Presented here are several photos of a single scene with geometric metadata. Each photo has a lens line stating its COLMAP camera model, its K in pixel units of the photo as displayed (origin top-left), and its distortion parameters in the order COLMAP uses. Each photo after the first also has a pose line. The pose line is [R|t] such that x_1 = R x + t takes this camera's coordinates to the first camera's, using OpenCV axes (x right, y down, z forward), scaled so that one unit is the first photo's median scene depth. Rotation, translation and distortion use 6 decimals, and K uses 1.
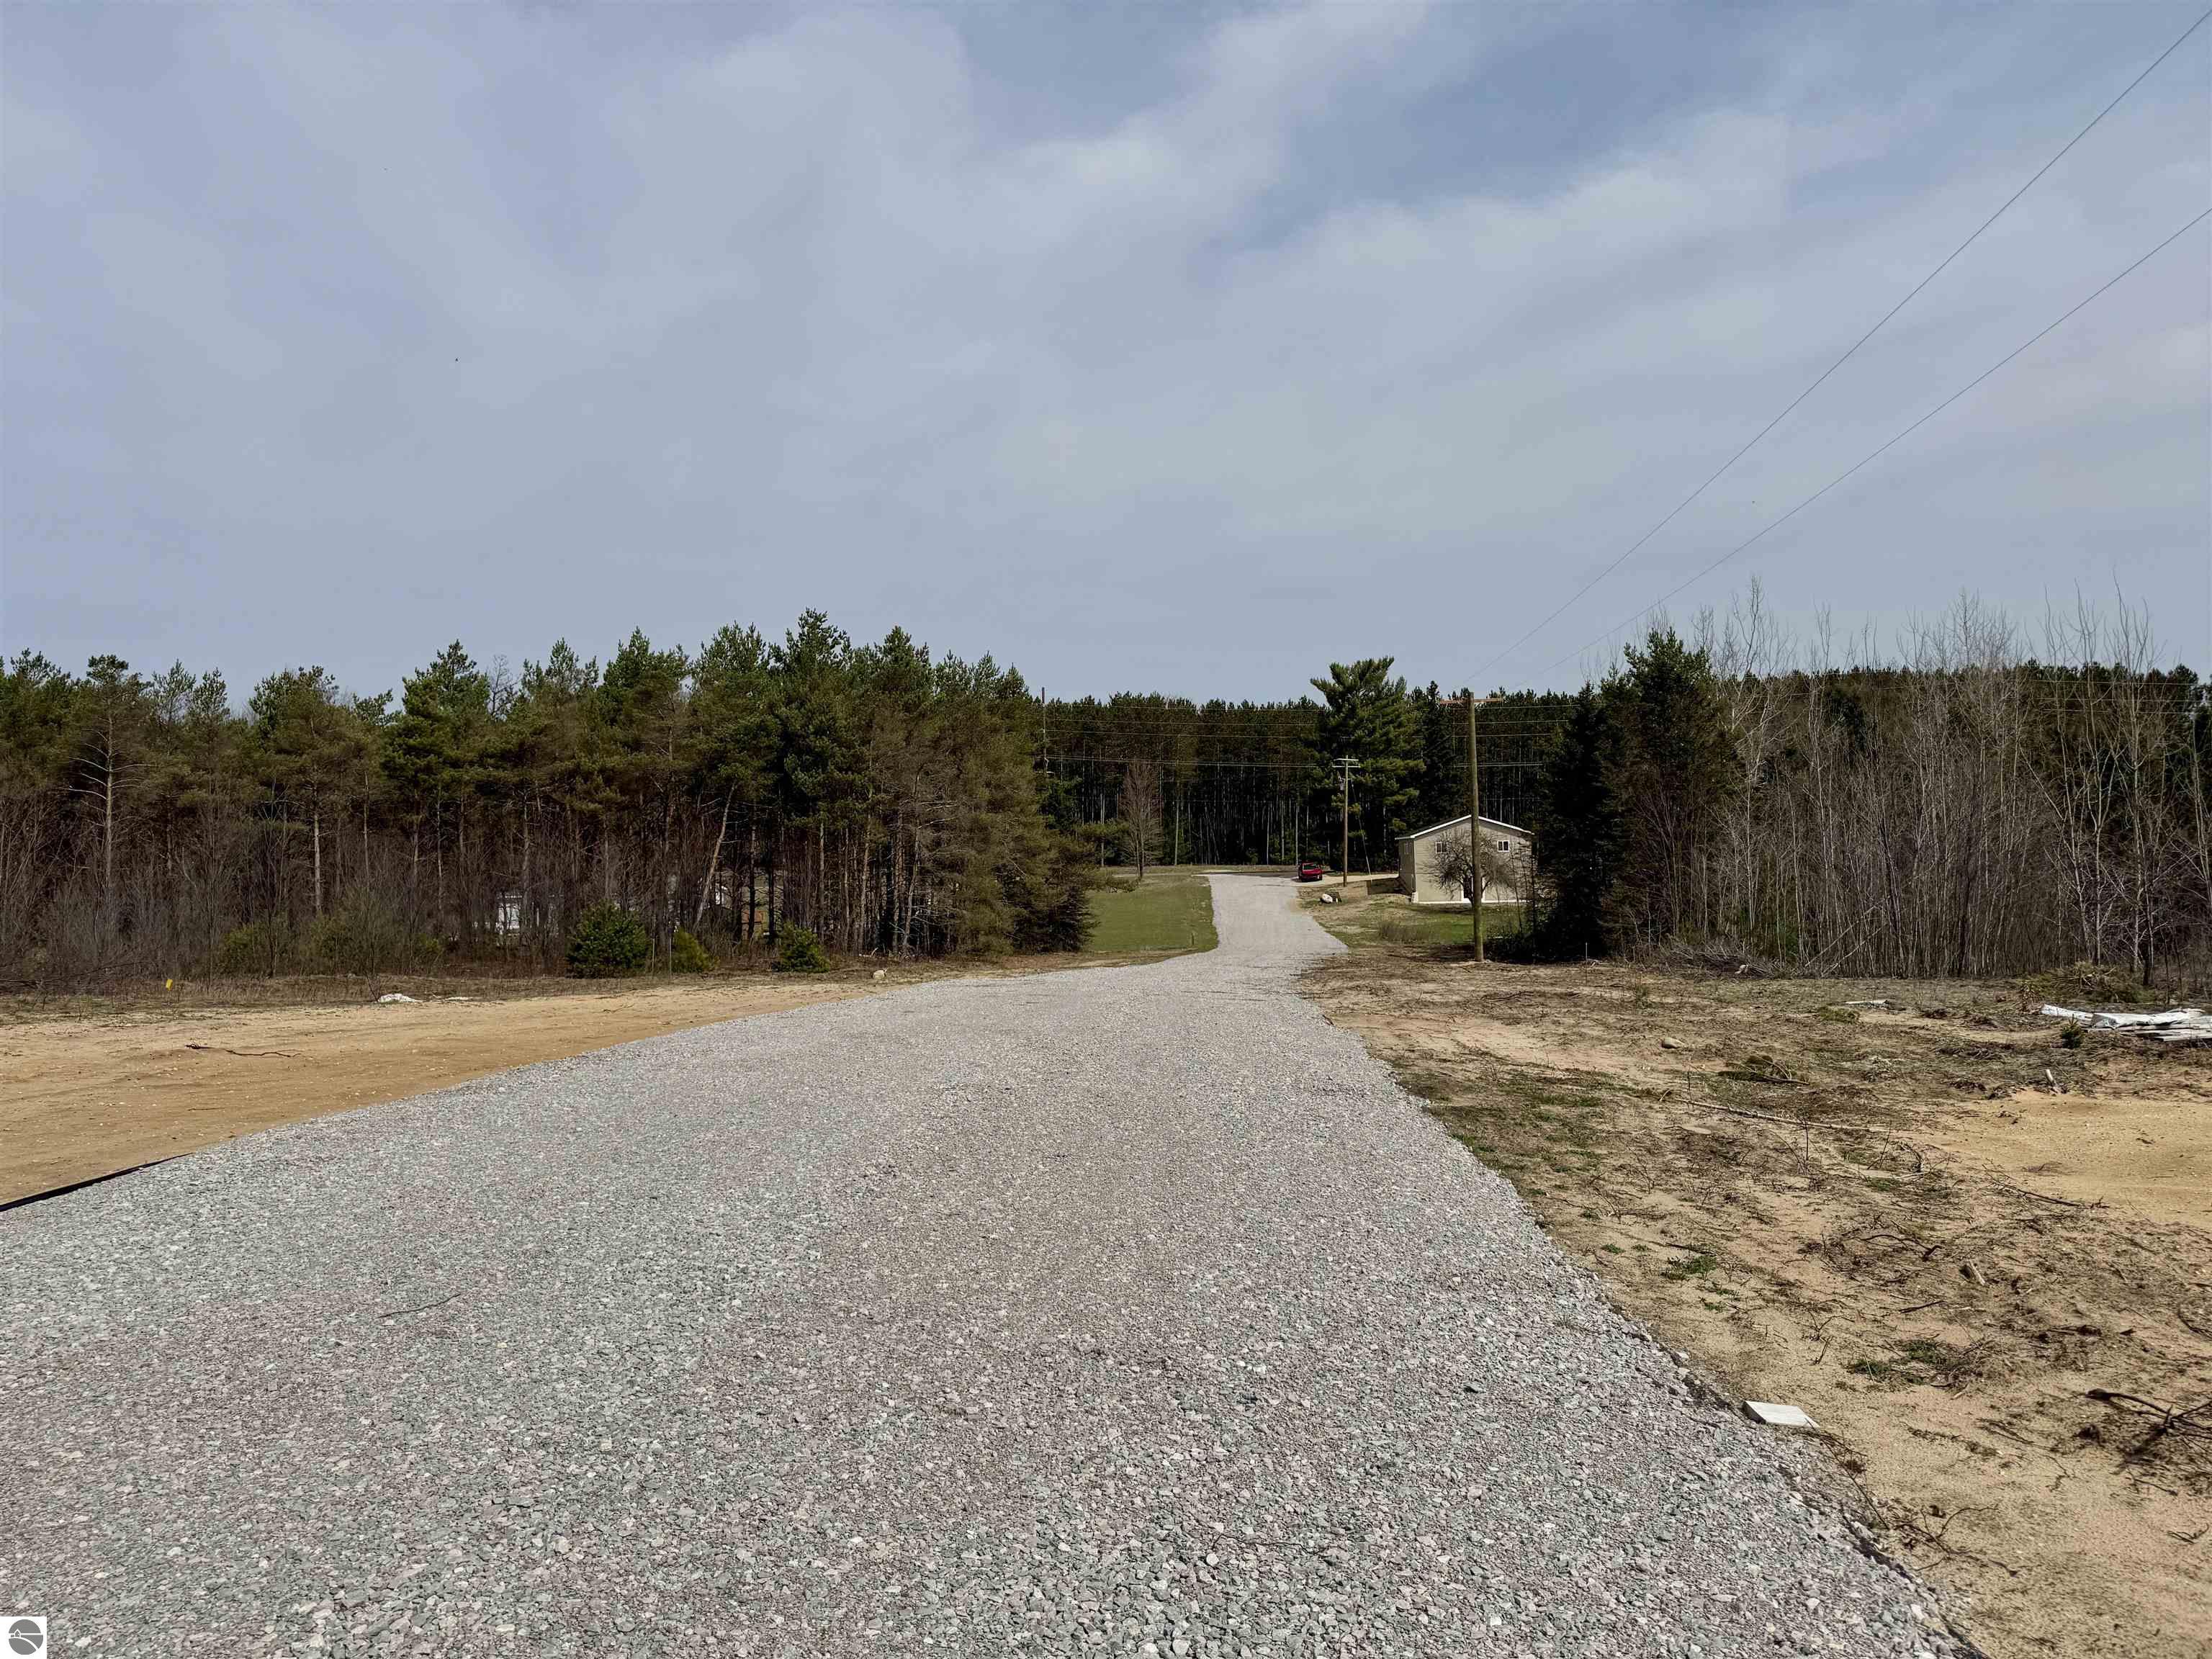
lens RADIAL K [[1464.5, 0, 1106.0], [0, 1464.5, 829.5], [0, 0, 1]] dist [-0.004318, -0.002101]
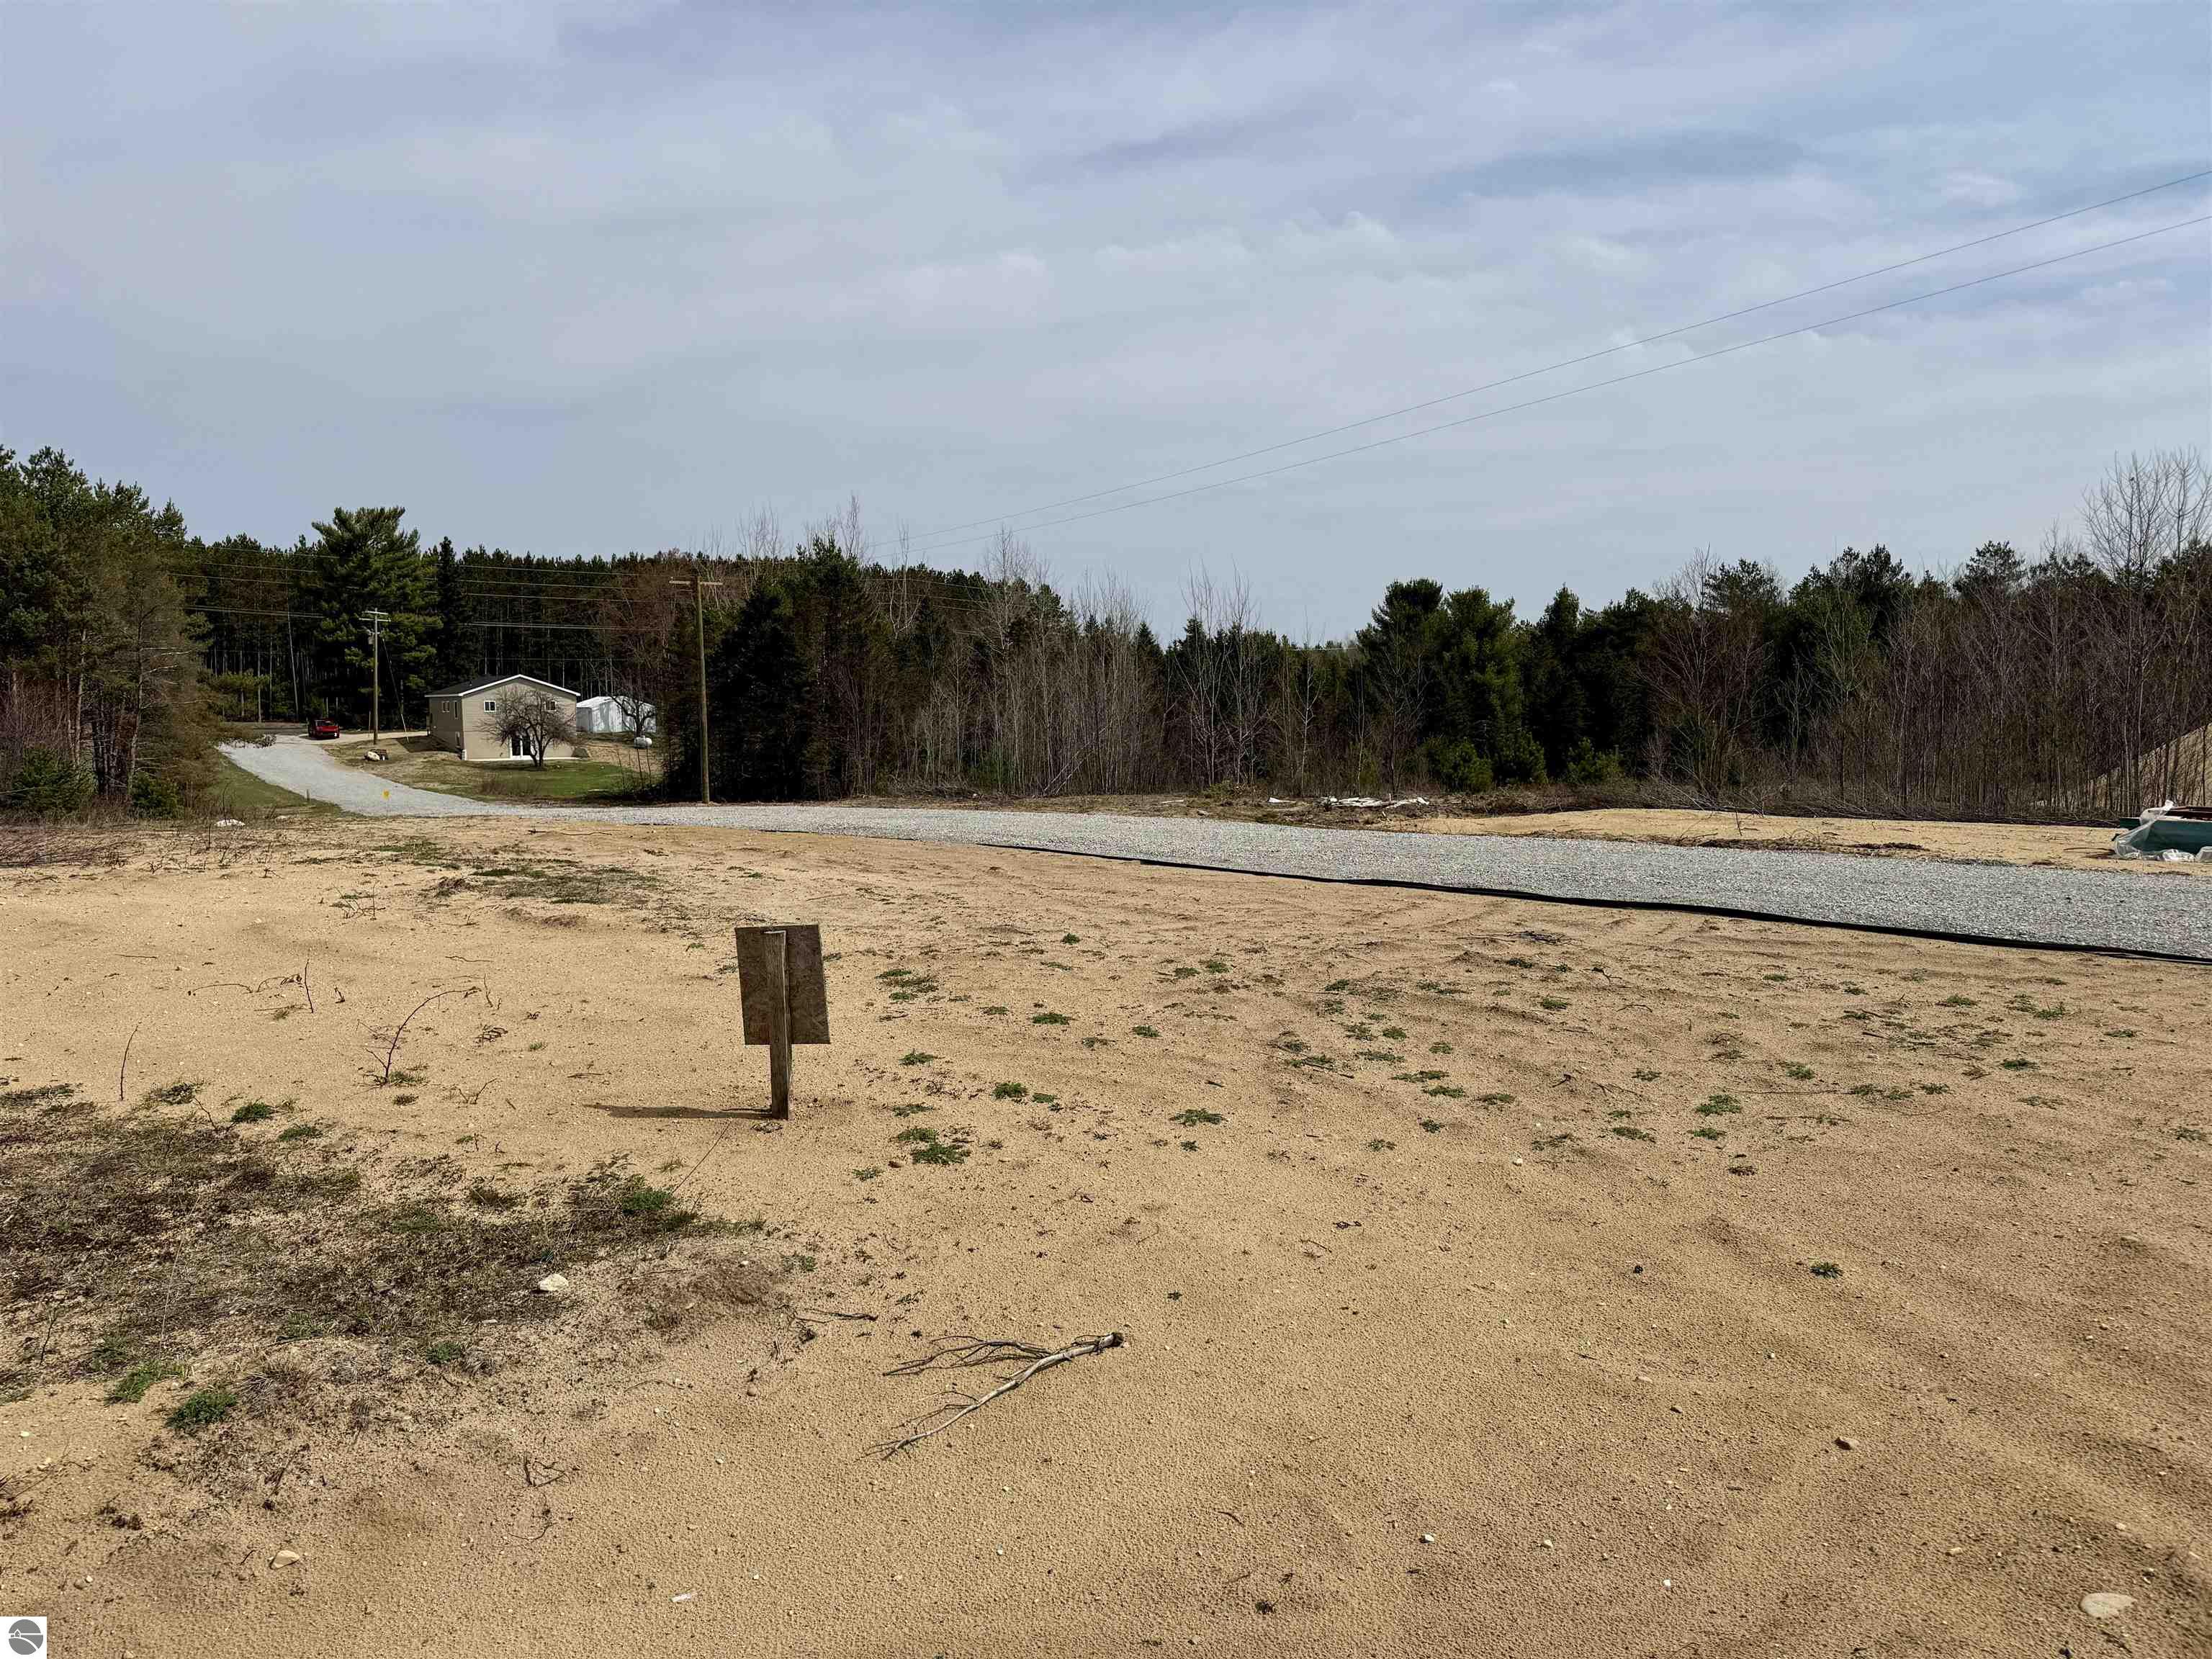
lens RADIAL K [[1464.5, 0, 1106.0], [0, 1464.5, 829.5], [0, 0, 1]] dist [-0.004318, -0.002101]
pose [[0.737194, -0.036096, 0.674716, -0.136476], [-0.027528, 0.996138, 0.083369, 0.000948], [-0.675120, -0.080033, 0.733353, -0.045704]]
